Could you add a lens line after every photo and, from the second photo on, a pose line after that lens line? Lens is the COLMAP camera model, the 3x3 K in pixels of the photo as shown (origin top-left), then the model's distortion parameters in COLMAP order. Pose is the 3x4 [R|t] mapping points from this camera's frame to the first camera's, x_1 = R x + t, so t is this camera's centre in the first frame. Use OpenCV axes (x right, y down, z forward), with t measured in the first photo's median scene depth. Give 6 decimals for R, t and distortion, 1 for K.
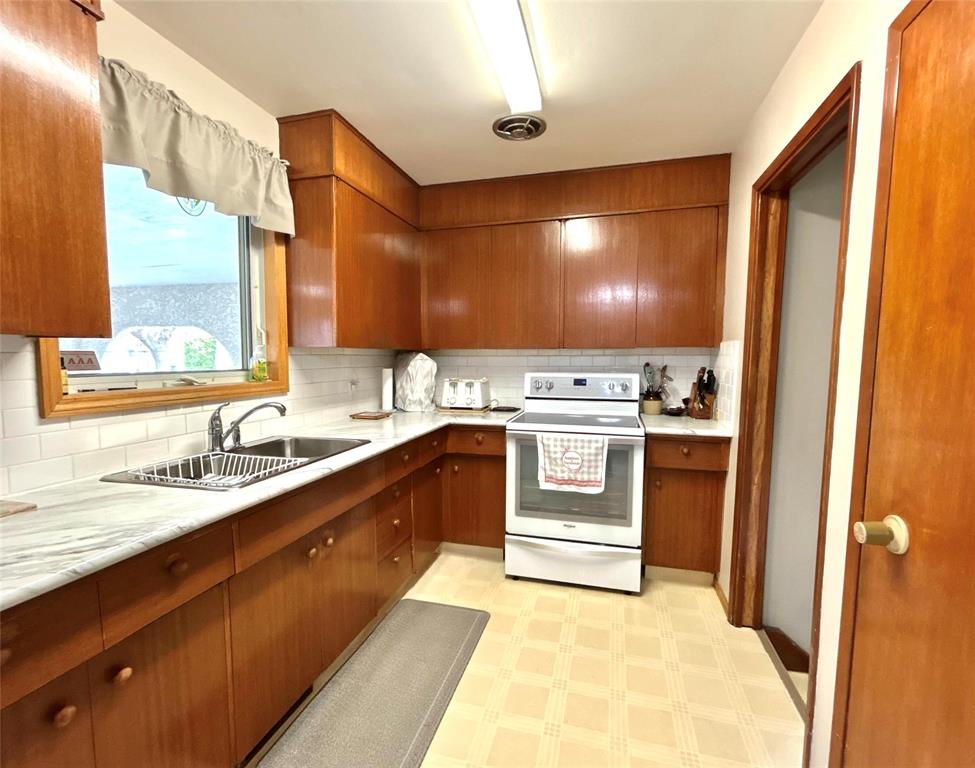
lens RADIAL K [[443.0, 0, 488.3], [0, 443.0, 391.8], [0, 0, 1]] dist [-0.004040, -0.000960]
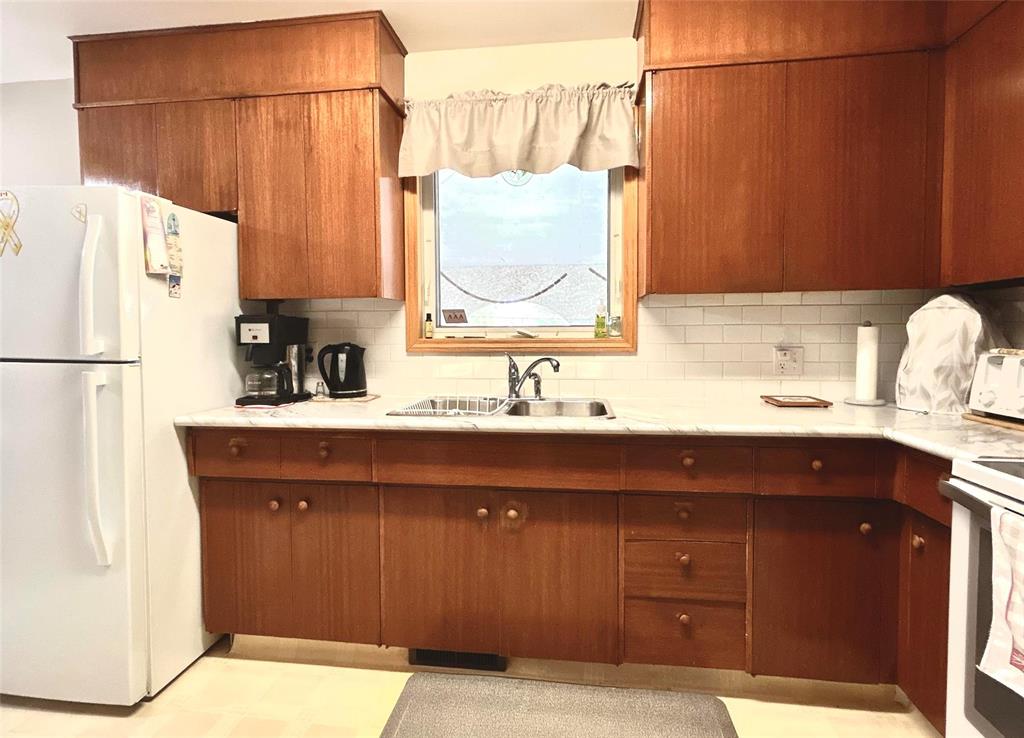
lens RADIAL K [[511.5, 0, 520.6], [0, 511.5, 354.1], [0, 0, 1]] dist [-0.002031, 0.003150]
pose [[0.144443, 0.036953, -0.988823, 0.441457], [-0.071666, 0.997069, 0.026793, -0.005032], [0.986915, 0.066995, 0.146668, 0.585502]]
